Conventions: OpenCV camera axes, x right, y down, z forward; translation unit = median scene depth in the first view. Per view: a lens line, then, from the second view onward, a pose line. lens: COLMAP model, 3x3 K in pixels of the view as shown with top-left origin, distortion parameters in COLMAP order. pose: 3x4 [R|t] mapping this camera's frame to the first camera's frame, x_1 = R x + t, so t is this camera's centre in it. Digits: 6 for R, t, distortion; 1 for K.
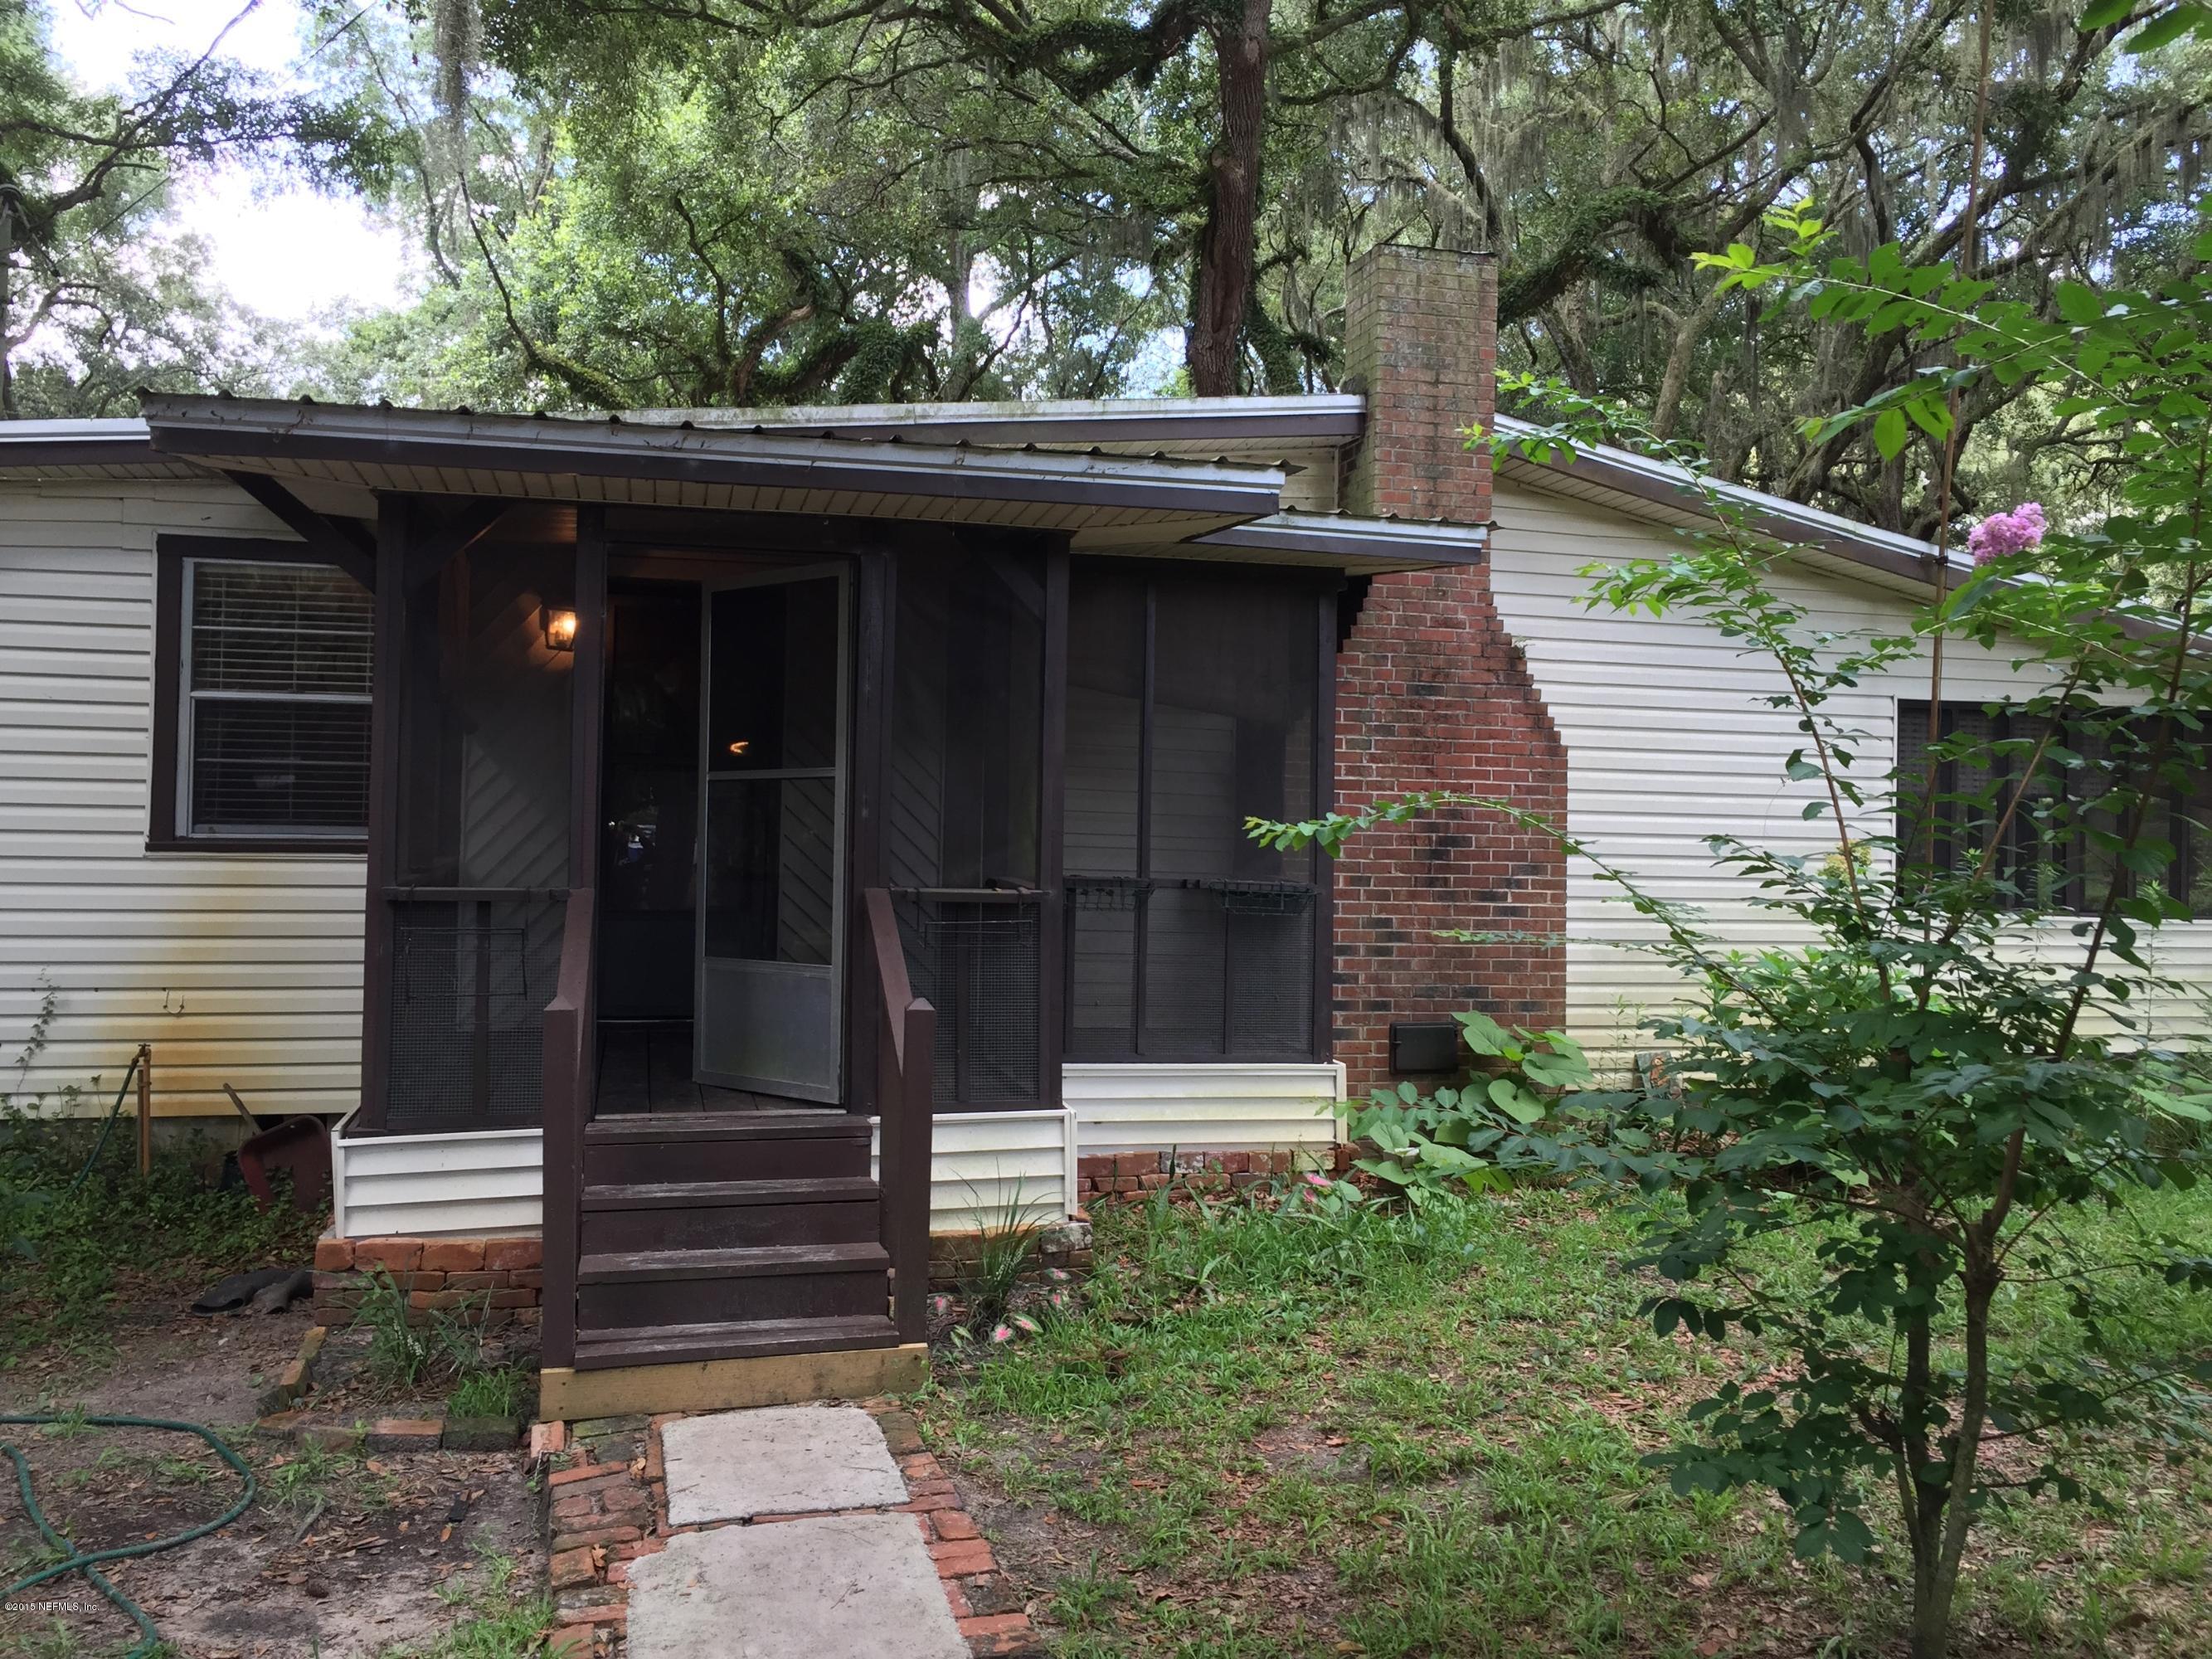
lens RADIAL K [[1899.2, 0, 1108.2], [0, 1899.2, 807.0], [0, 0, 1]] dist [0.080128, -0.112491]
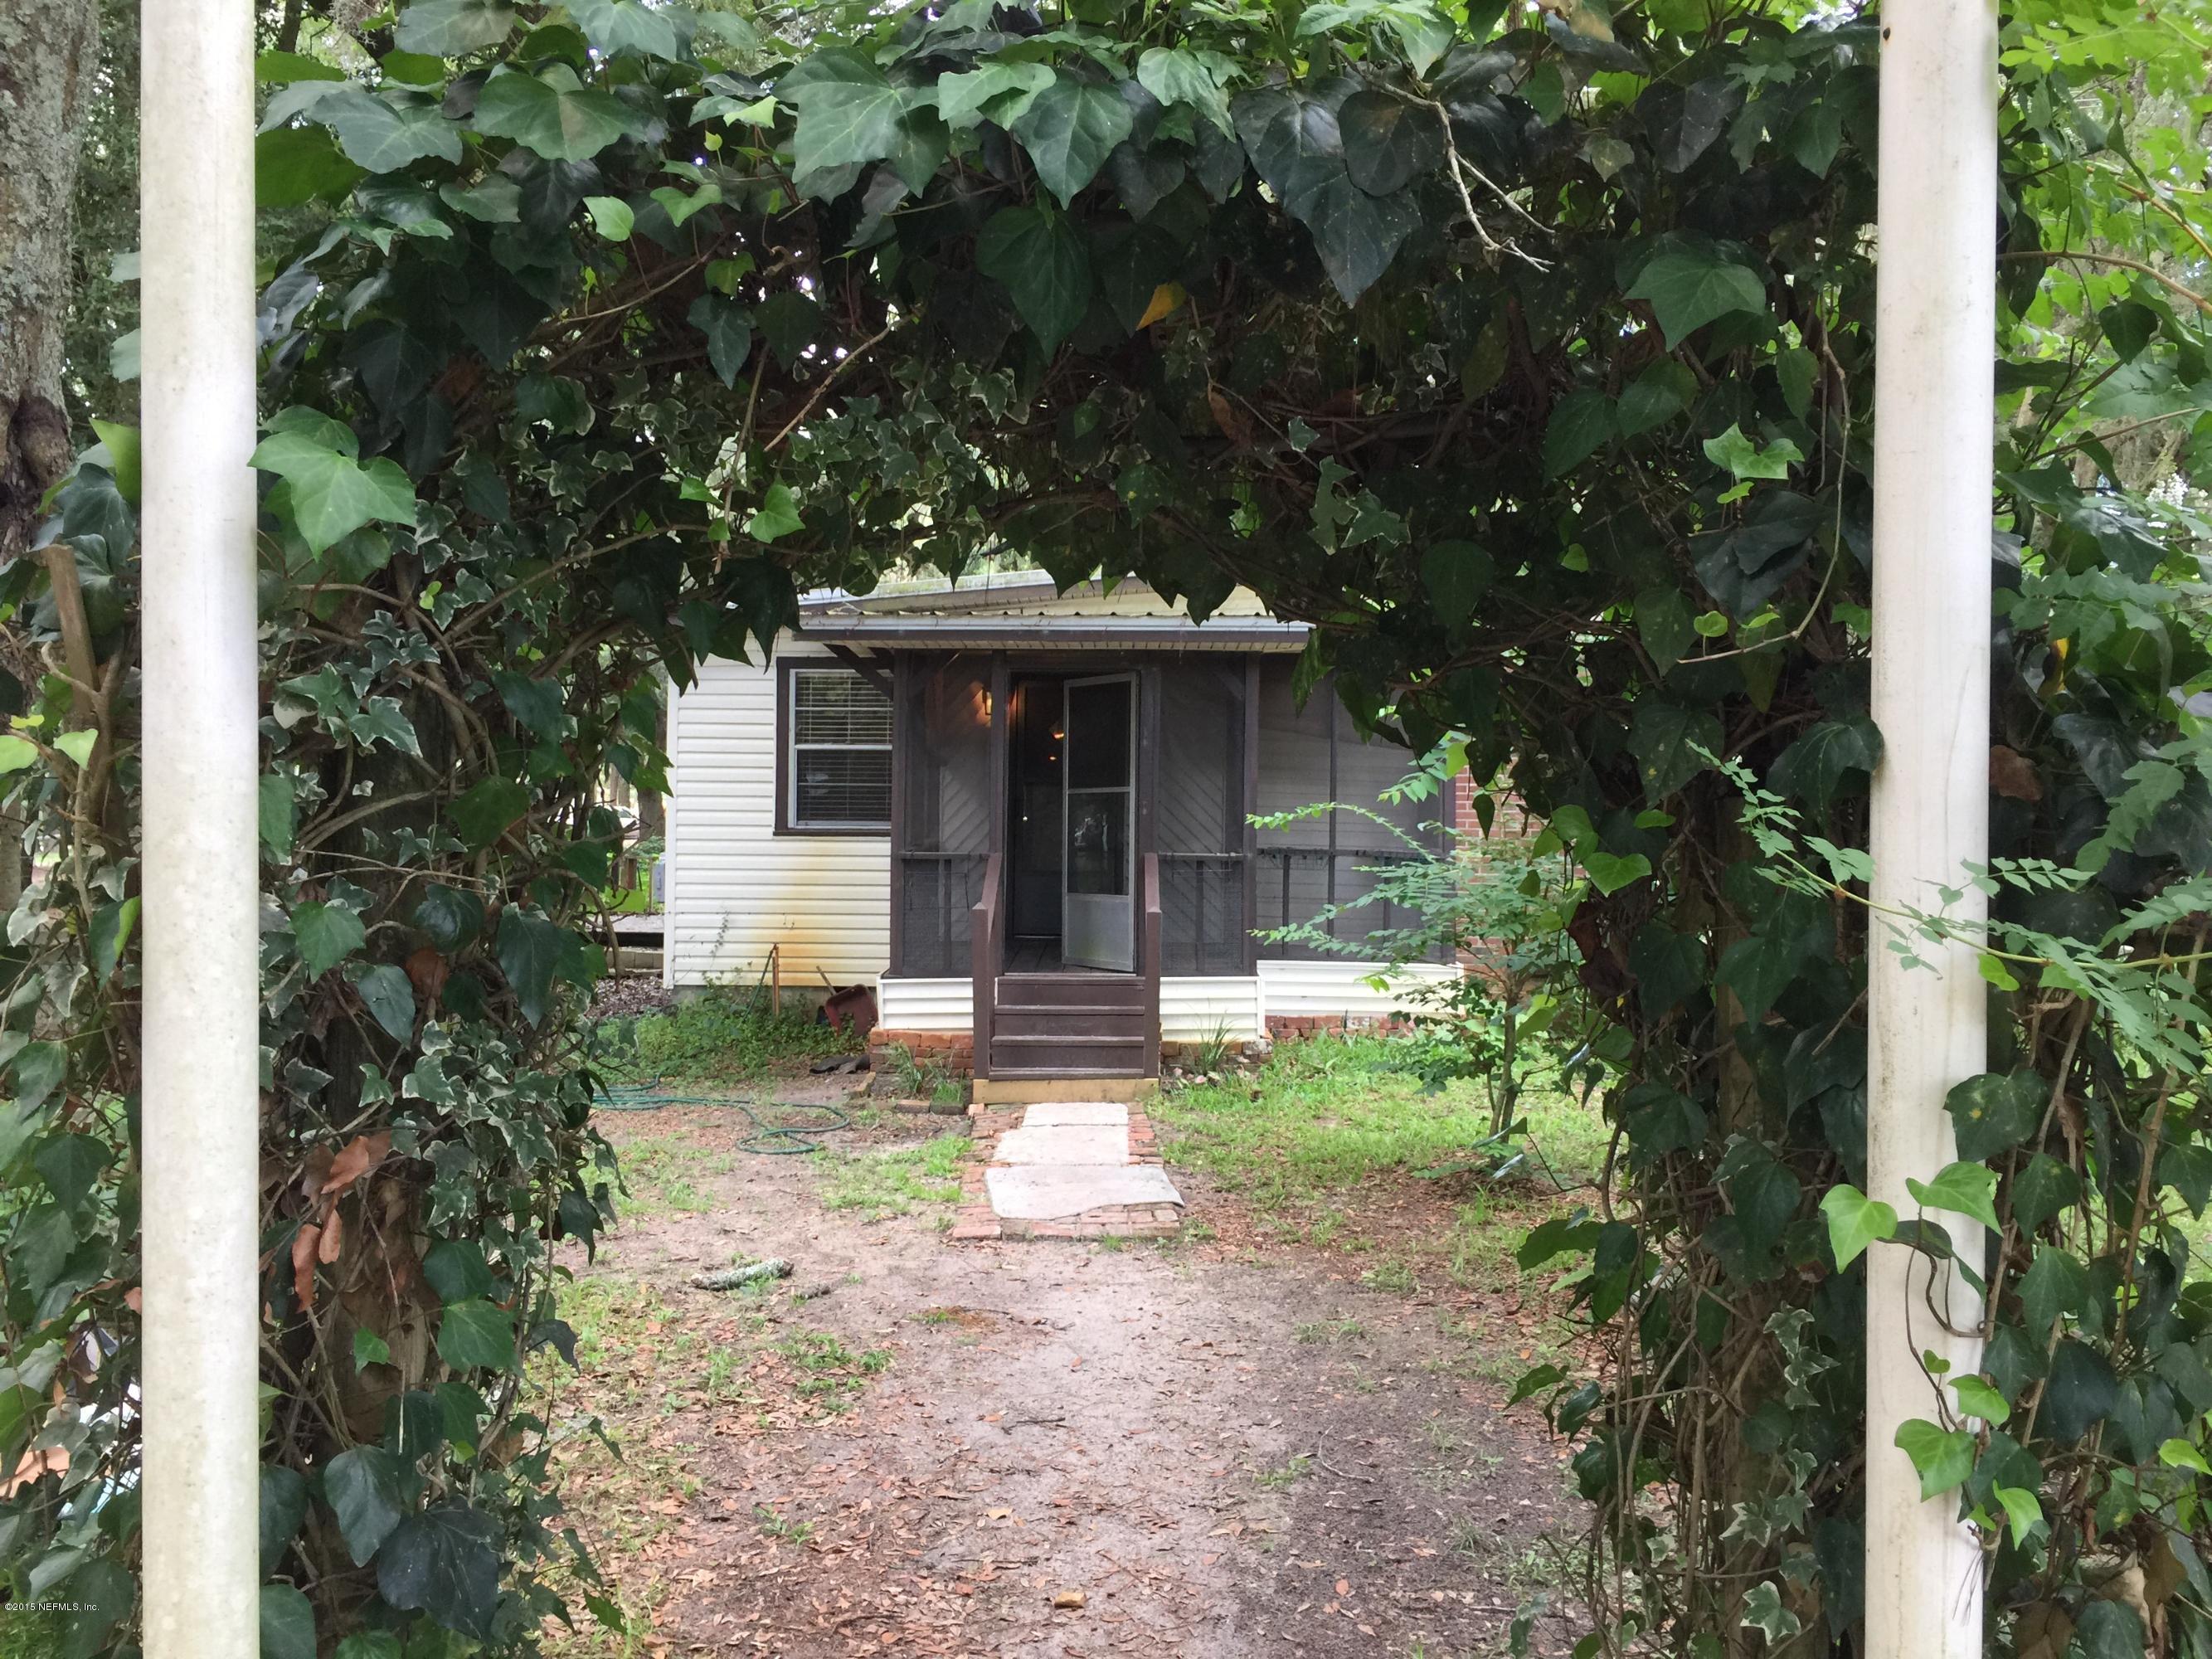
lens RADIAL K [[1899.2, 0, 1113.2], [0, 1899.2, 848.2], [0, 0, 1]] dist [0.080128, -0.112491]
pose [[0.969276, -0.004495, -0.245933, 0.249331], [0.010782, 0.999648, 0.024222, -0.005392], [0.245737, -0.026130, 0.968984, -0.662432]]
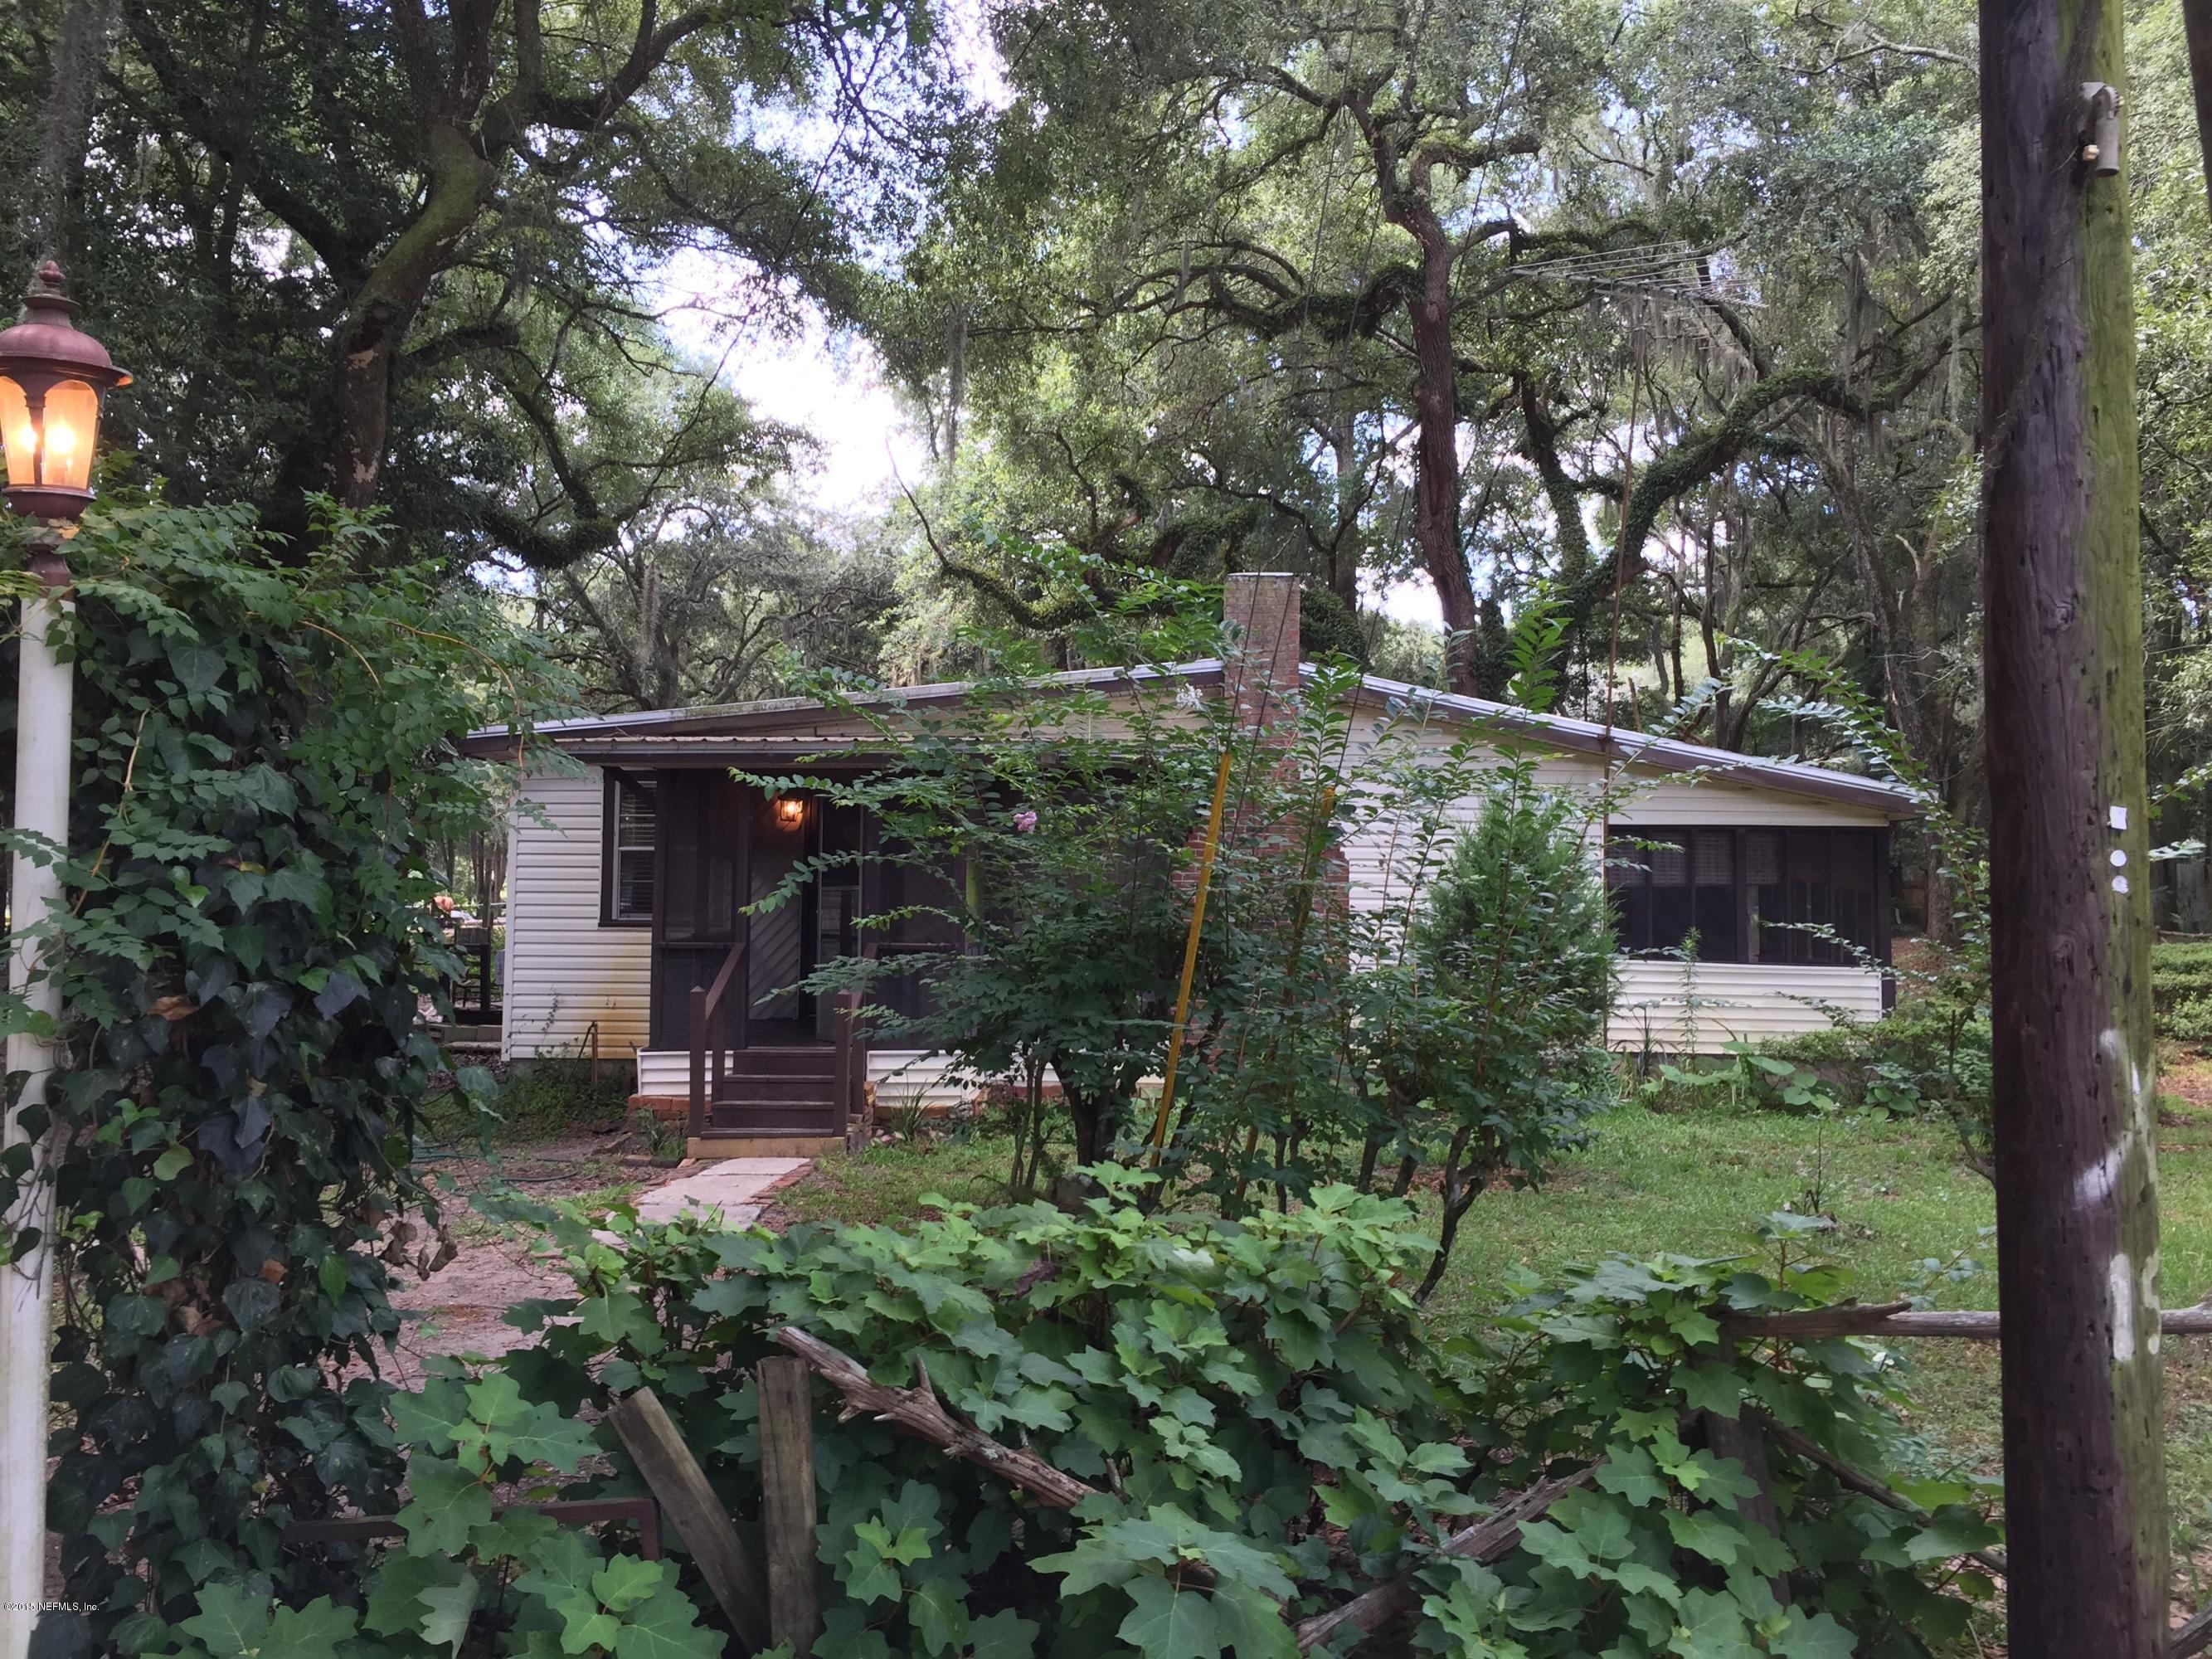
lens RADIAL K [[1899.2, 0, 1106.7], [0, 1899.2, 816.6], [0, 0, 1]] dist [0.080128, -0.112491]
pose [[0.953841, -0.021558, -0.299536, 0.654395], [0.011776, 0.999338, -0.034424, -0.018674], [0.300080, 0.029308, 0.953464, -0.807458]]
